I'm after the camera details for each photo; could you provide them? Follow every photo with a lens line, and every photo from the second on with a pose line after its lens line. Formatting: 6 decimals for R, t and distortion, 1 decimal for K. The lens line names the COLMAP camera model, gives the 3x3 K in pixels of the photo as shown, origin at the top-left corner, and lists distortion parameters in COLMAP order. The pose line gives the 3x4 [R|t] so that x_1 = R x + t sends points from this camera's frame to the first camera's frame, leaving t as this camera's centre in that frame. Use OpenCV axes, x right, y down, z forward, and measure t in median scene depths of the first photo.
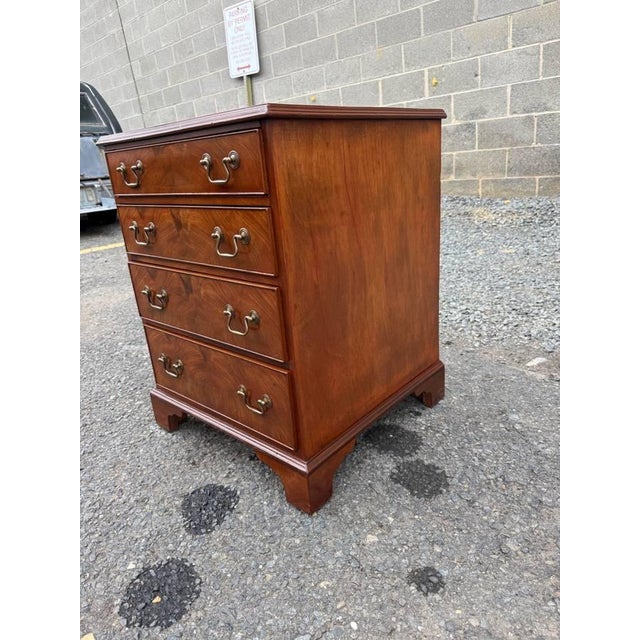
lens RADIAL K [[464.0, 0, 320.3], [0, 464.0, 321.4], [0, 0, 1]] dist [0.007339, -0.021336]
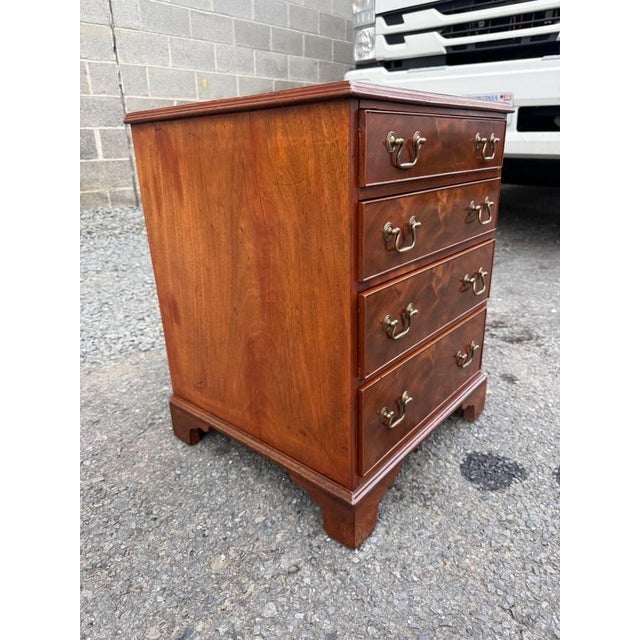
lens RADIAL K [[464.0, 0, 318.2], [0, 464.0, 313.9], [0, 0, 1]] dist [0.007339, -0.021336]
pose [[-0.021258, -0.263605, 0.964396, -1.206302], [0.363118, 0.896706, 0.253107, -0.337385], [-0.931501, 0.355571, 0.076658, 1.216669]]
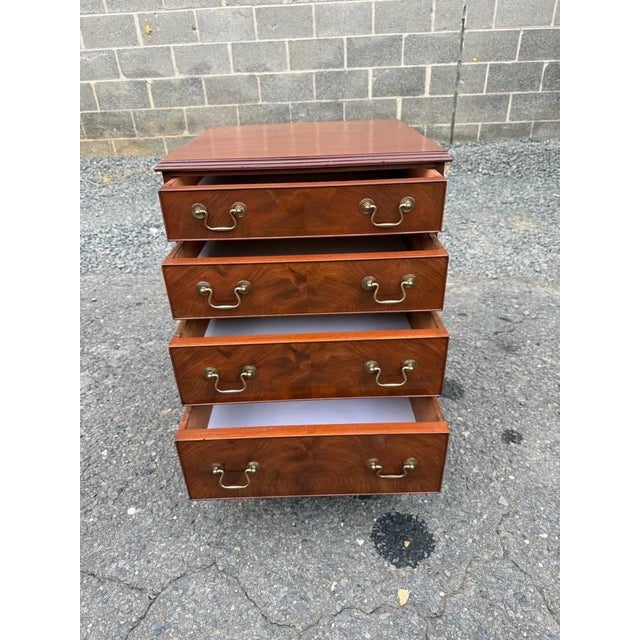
lens RADIAL K [[464.0, 0, 320.2], [0, 464.0, 323.6], [0, 0, 1]] dist [0.007339, -0.021336]
pose [[0.737454, -0.285138, 0.612256, -0.964810], [0.203084, 0.958177, 0.201628, -0.246141], [-0.644142, -0.024352, 0.764518, 0.156540]]
